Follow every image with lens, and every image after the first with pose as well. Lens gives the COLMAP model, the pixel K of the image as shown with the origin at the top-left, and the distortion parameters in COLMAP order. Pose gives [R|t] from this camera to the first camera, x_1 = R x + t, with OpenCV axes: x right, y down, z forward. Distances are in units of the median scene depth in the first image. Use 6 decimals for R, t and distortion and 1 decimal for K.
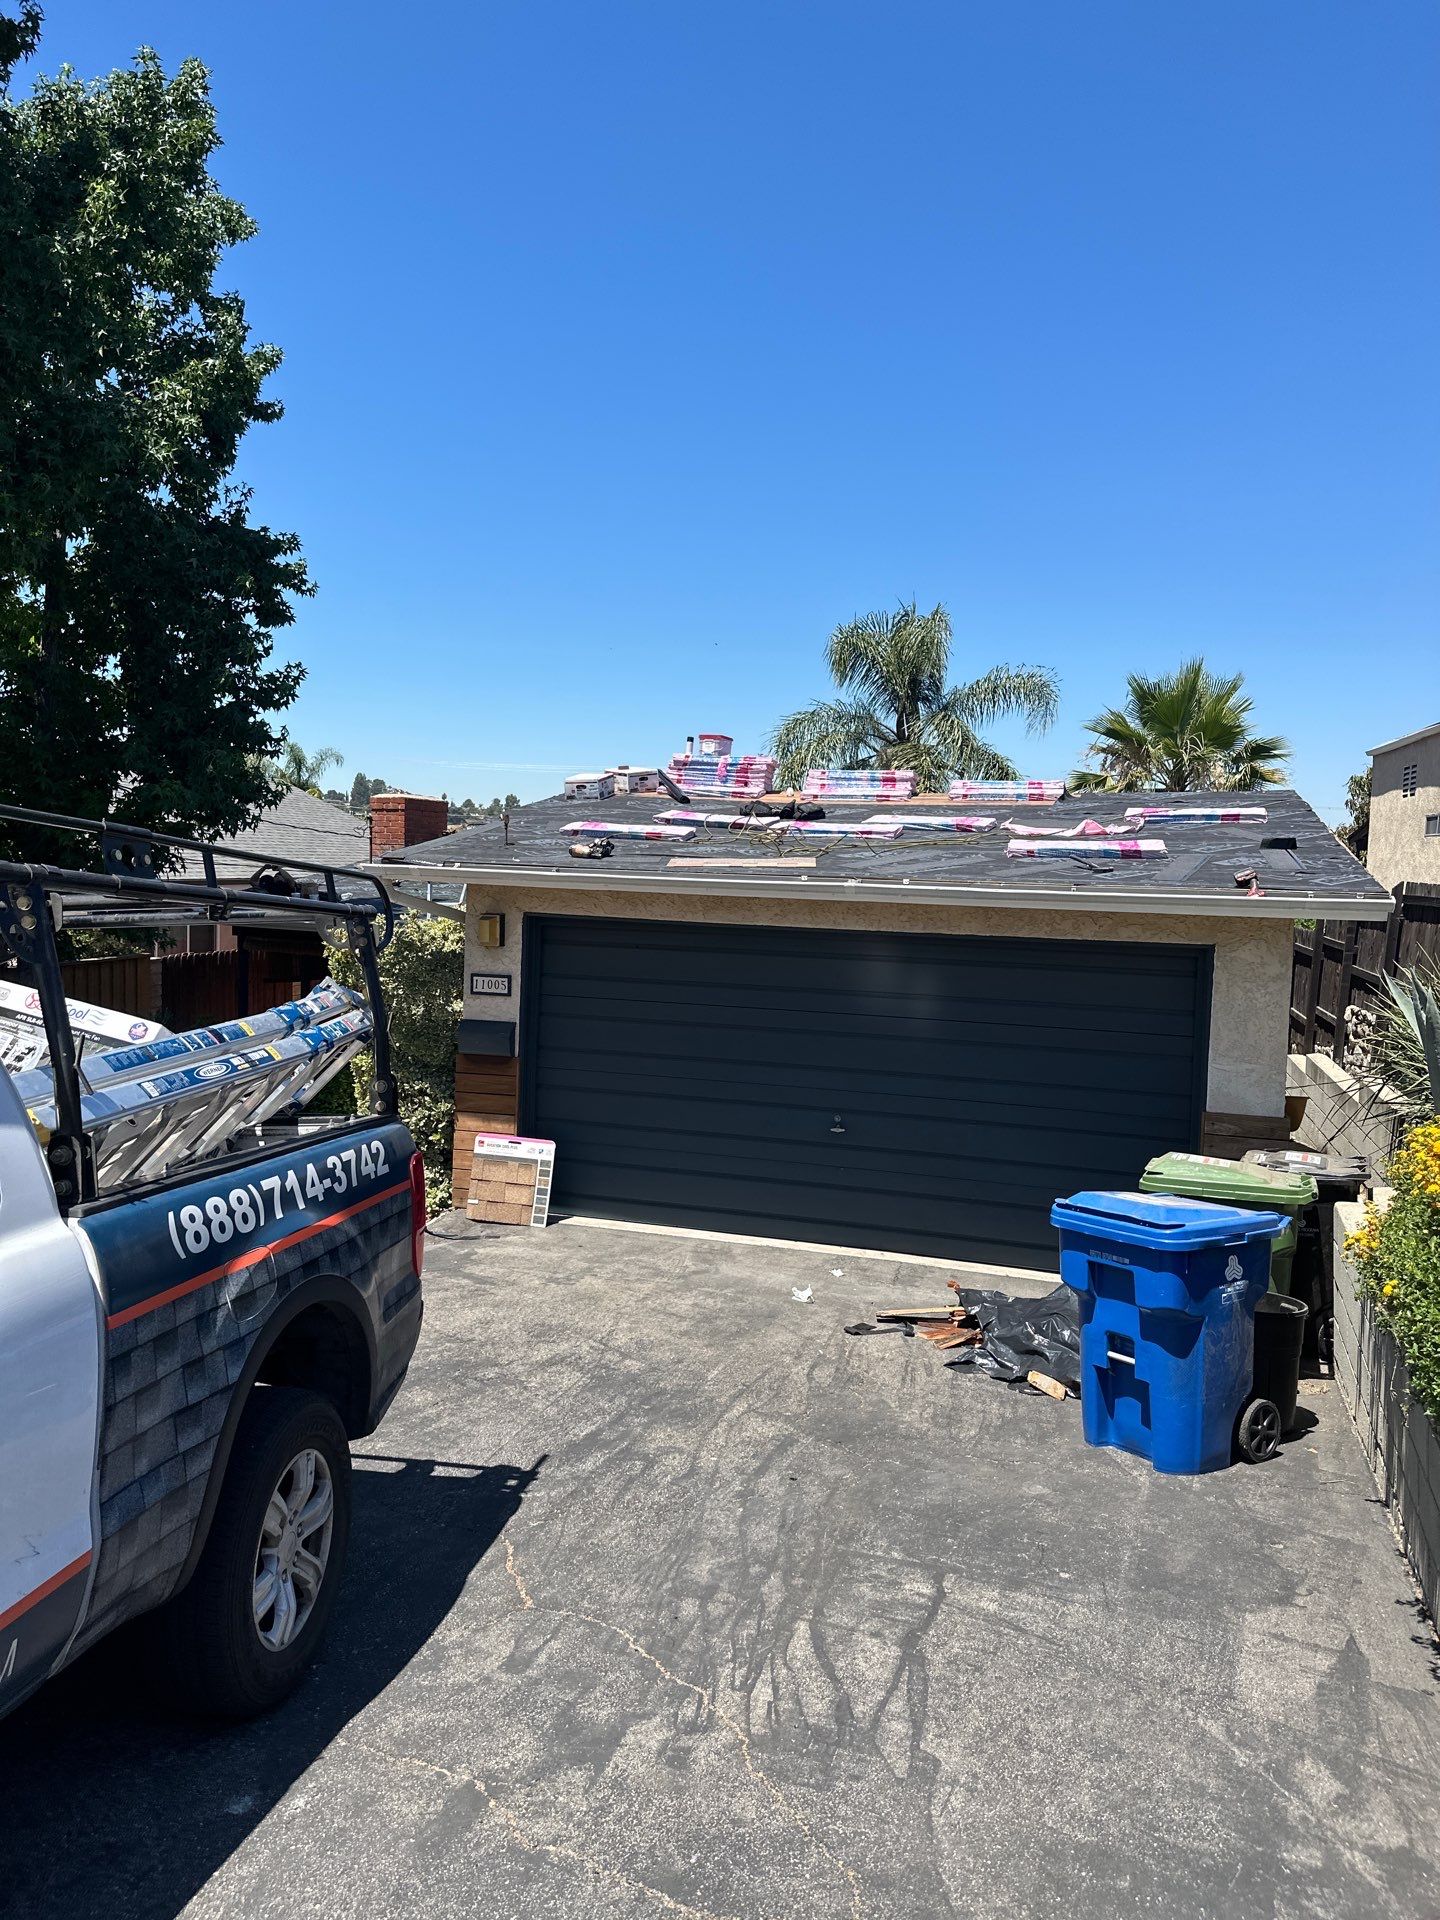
lens RADIAL K [[1341.1, 0, 720.0], [0, 1341.1, 960.0], [0, 0, 1]] dist [0.091930, -0.141833]
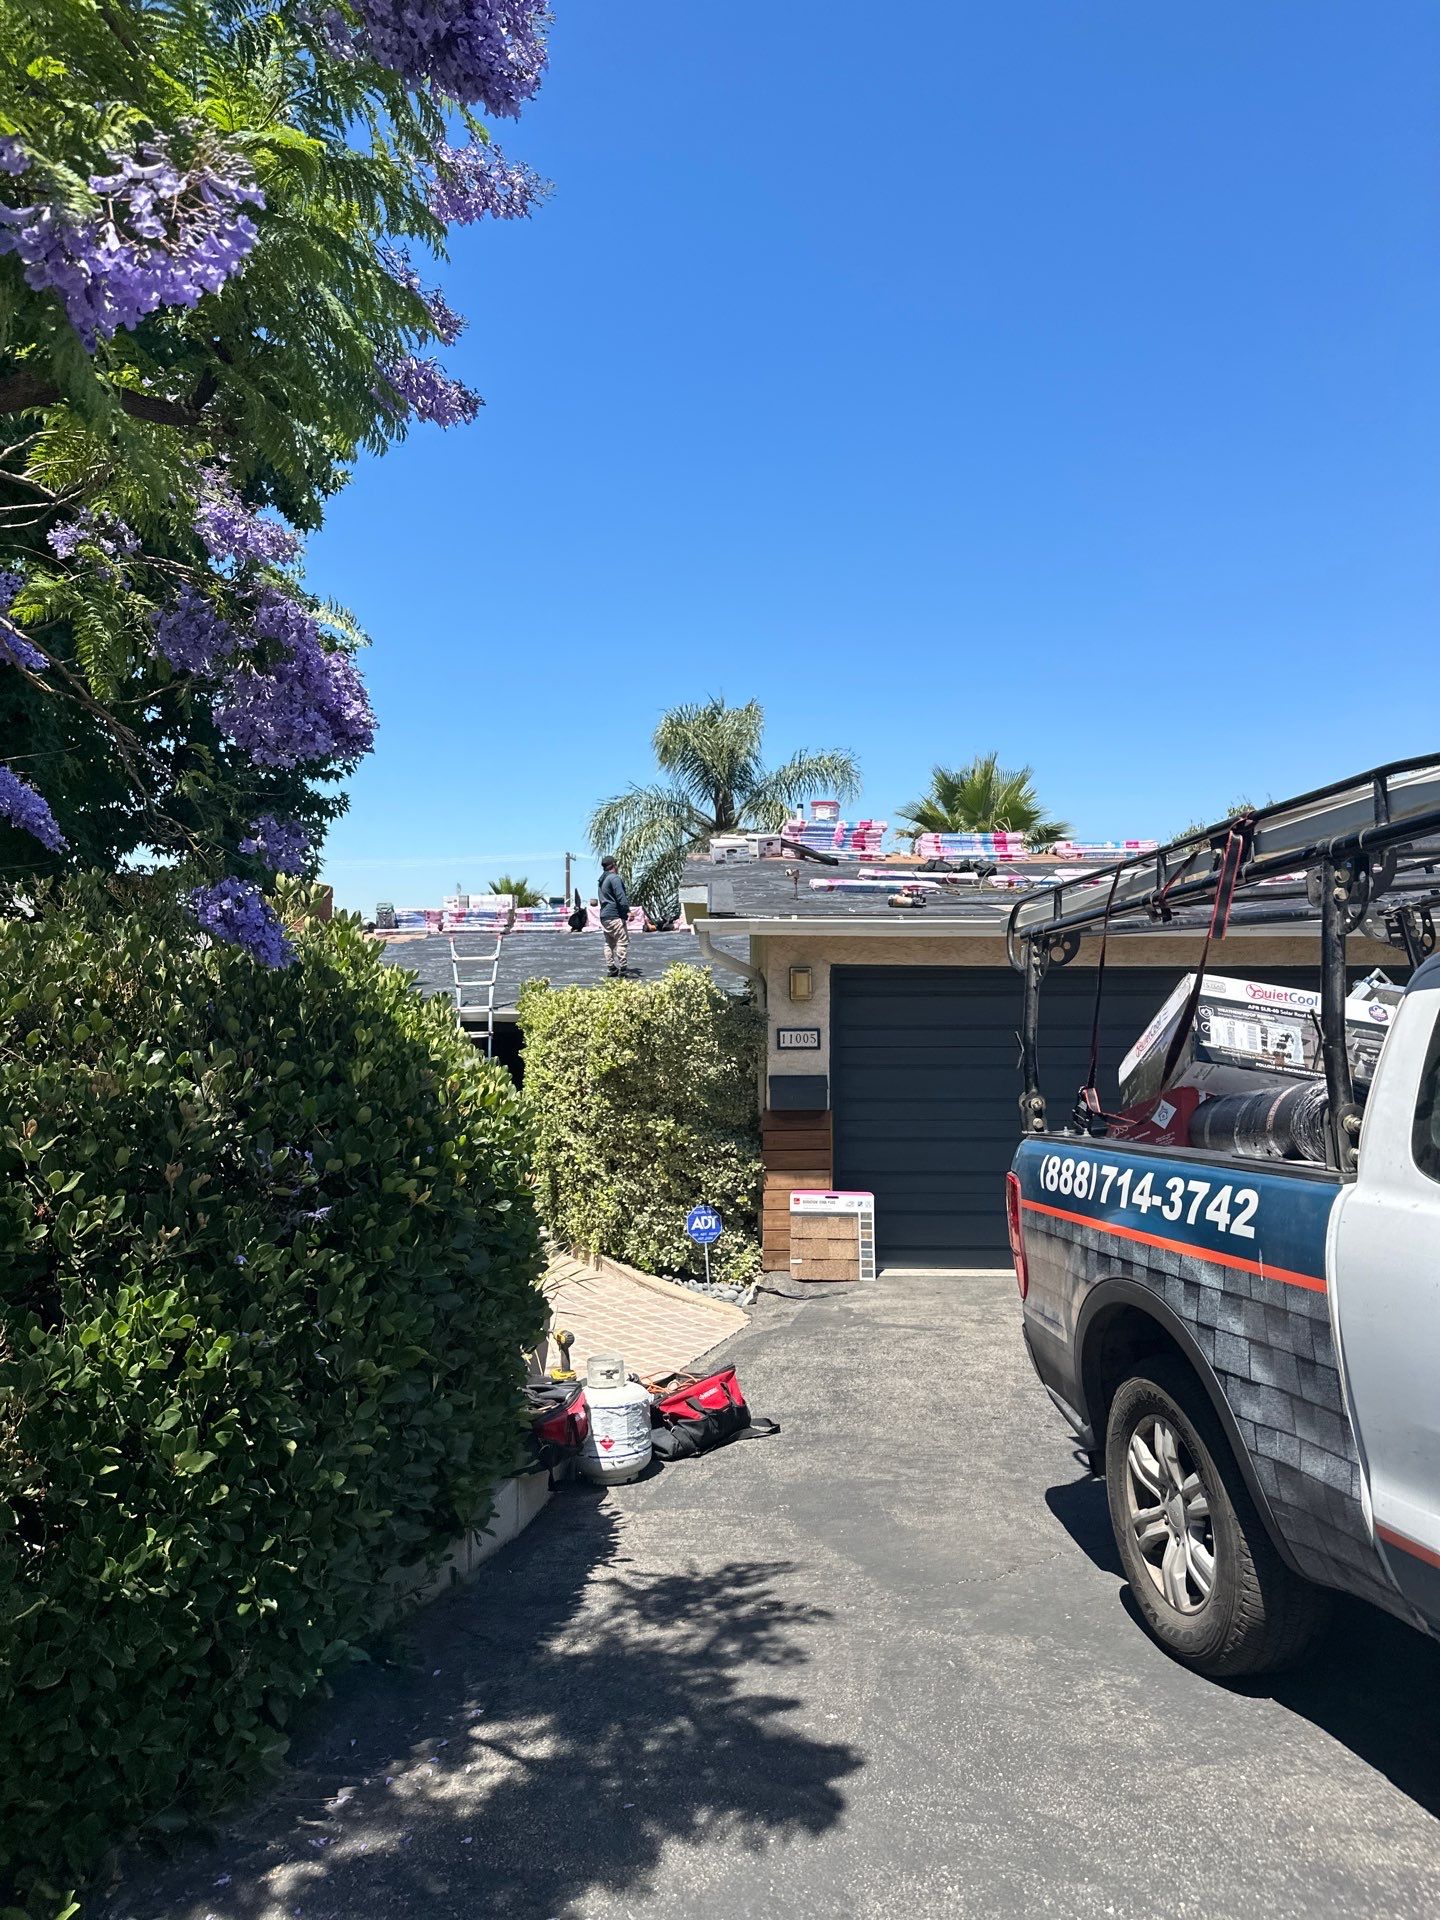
lens RADIAL K [[1341.1, 0, 720.0], [0, 1341.1, 960.0], [0, 0, 1]] dist [0.091930, -0.141833]
pose [[0.960456, -0.033361, 0.276425, -0.497695], [0.053735, 0.996341, -0.066460, 0.023226], [-0.273196, 0.078686, 0.958735, 0.061191]]
